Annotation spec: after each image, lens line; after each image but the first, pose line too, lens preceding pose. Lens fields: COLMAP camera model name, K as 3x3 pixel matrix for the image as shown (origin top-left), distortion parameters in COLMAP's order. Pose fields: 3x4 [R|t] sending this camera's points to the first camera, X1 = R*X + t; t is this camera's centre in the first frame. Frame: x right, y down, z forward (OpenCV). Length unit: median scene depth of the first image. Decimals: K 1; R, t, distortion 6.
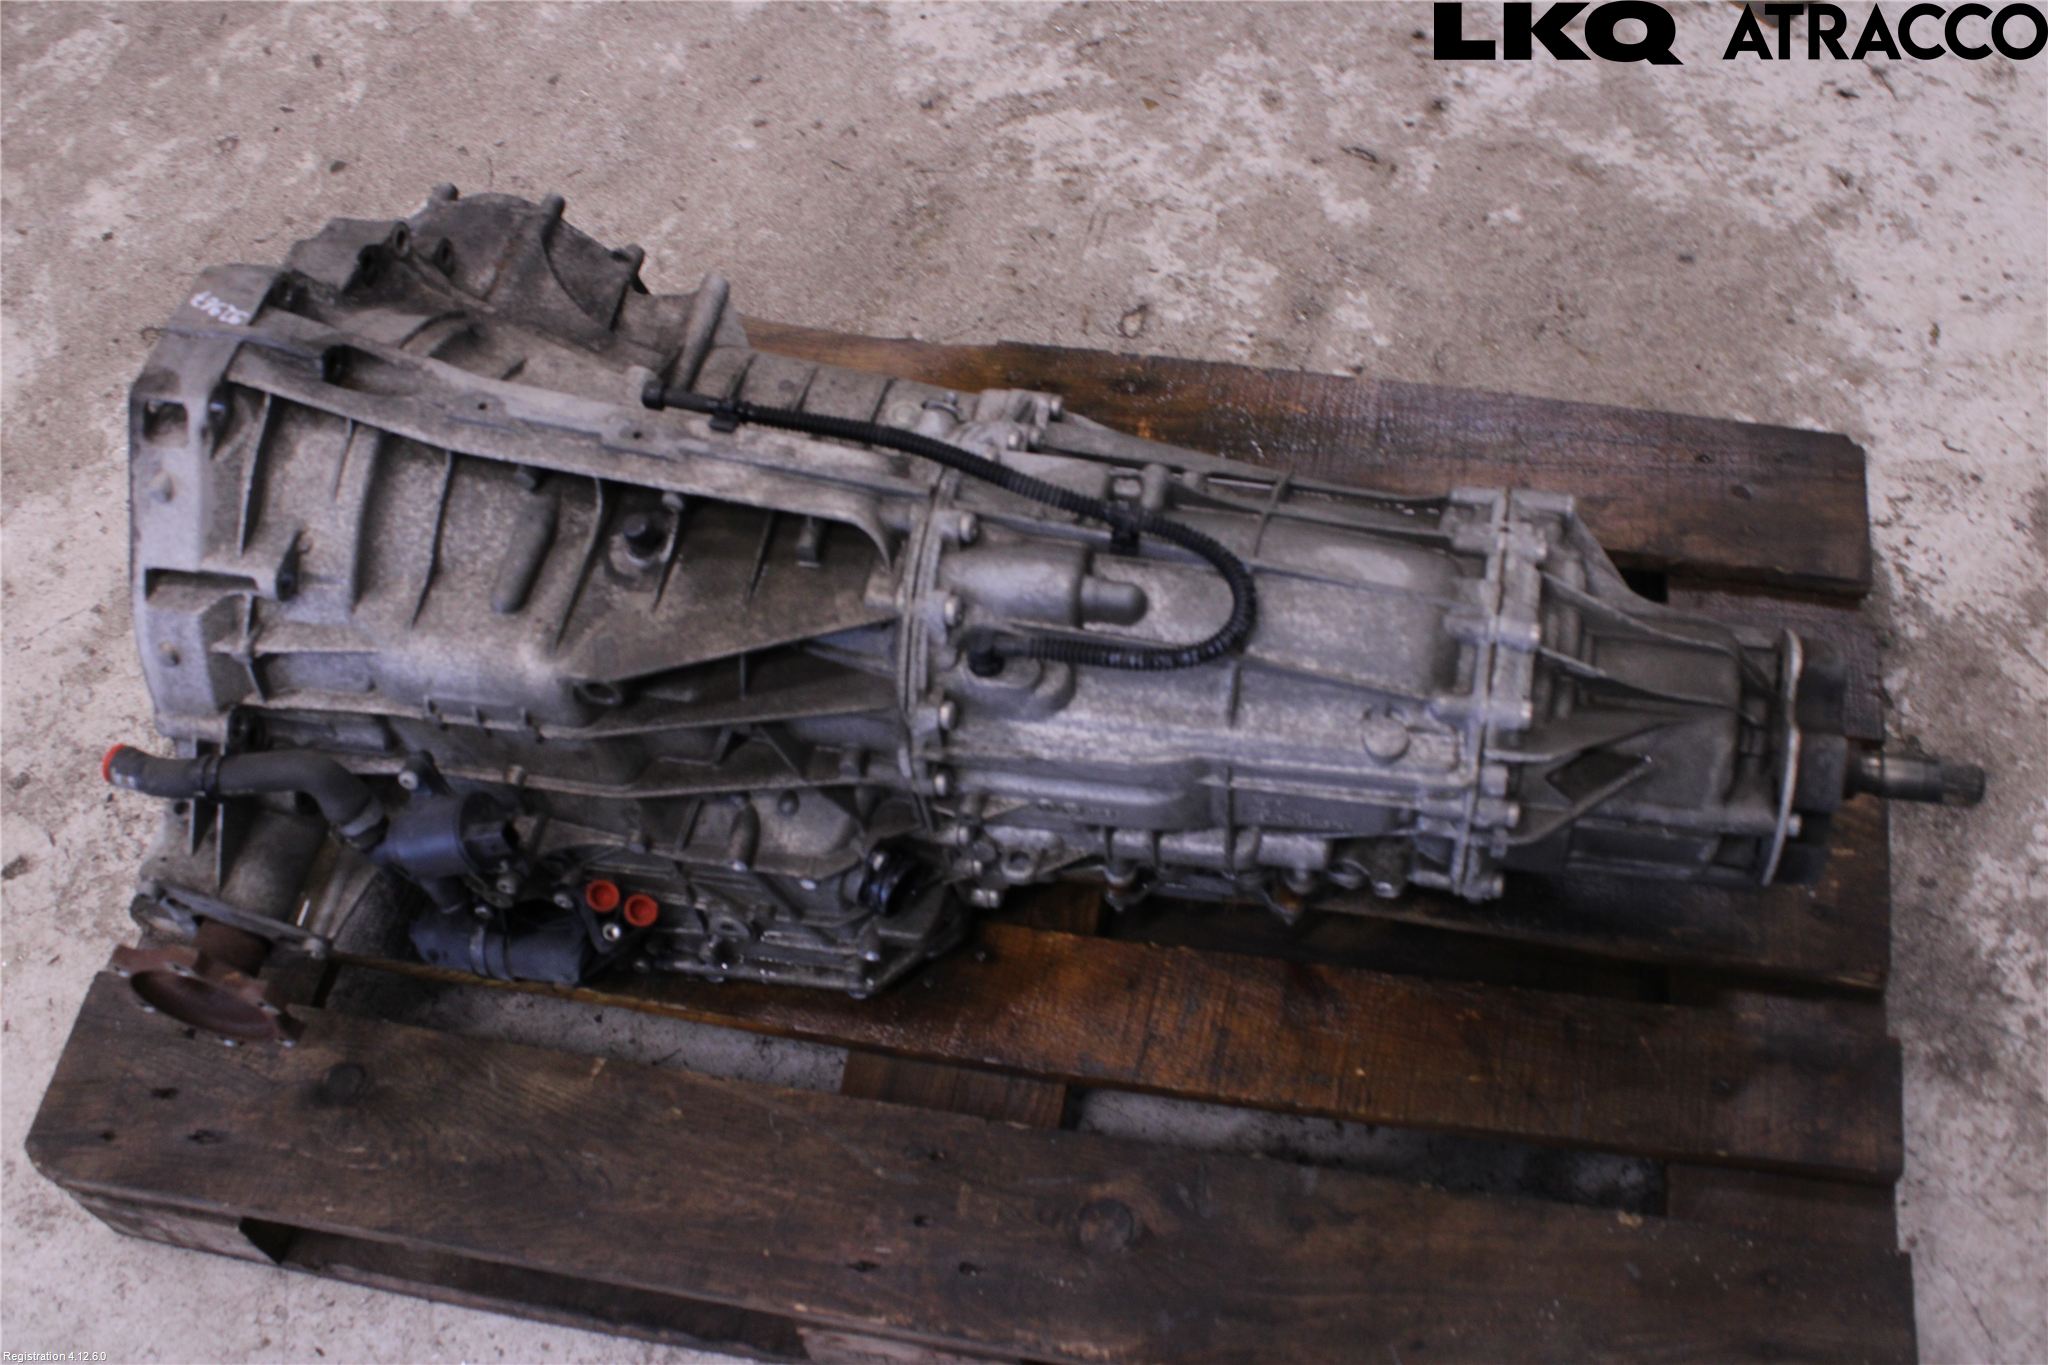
lens RADIAL K [[2082.8, 0, 1024.0], [0, 2082.8, 682.5], [0, 0, 1]] dist [-0.121232, 0.154567]
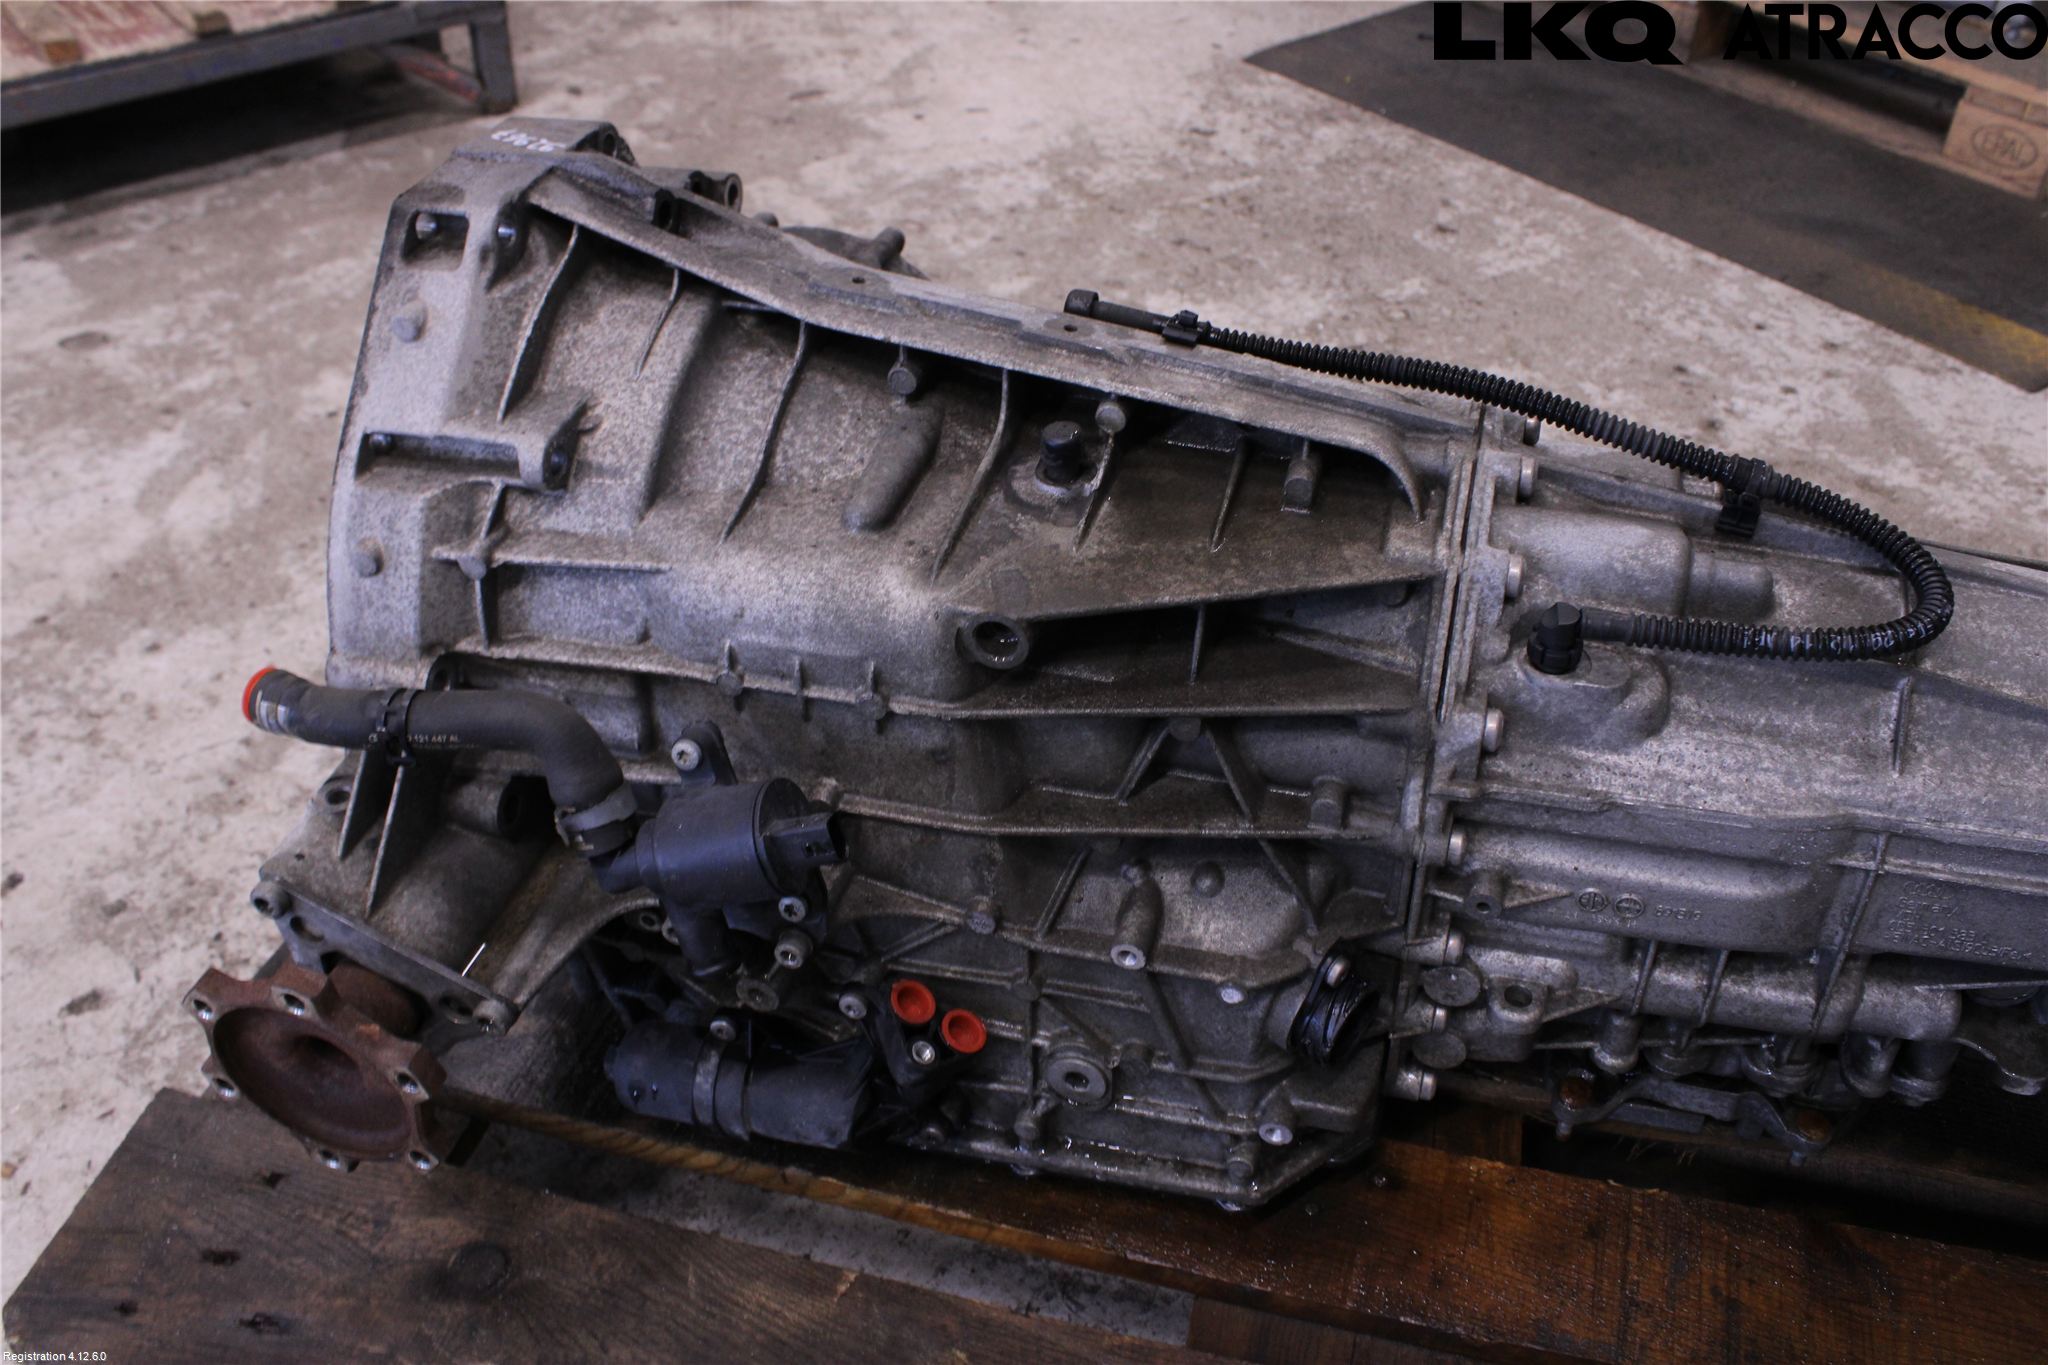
lens RADIAL K [[1772.1, 0, 1024.0], [0, 1772.1, 682.5], [0, 0, 1]] dist [-0.161456, 0.155440]
pose [[0.995523, 0.094038, -0.009562, -0.180399], [-0.092837, 0.953741, -0.285936, 0.175147], [-0.017769, 0.285543, 0.958201, 0.428481]]
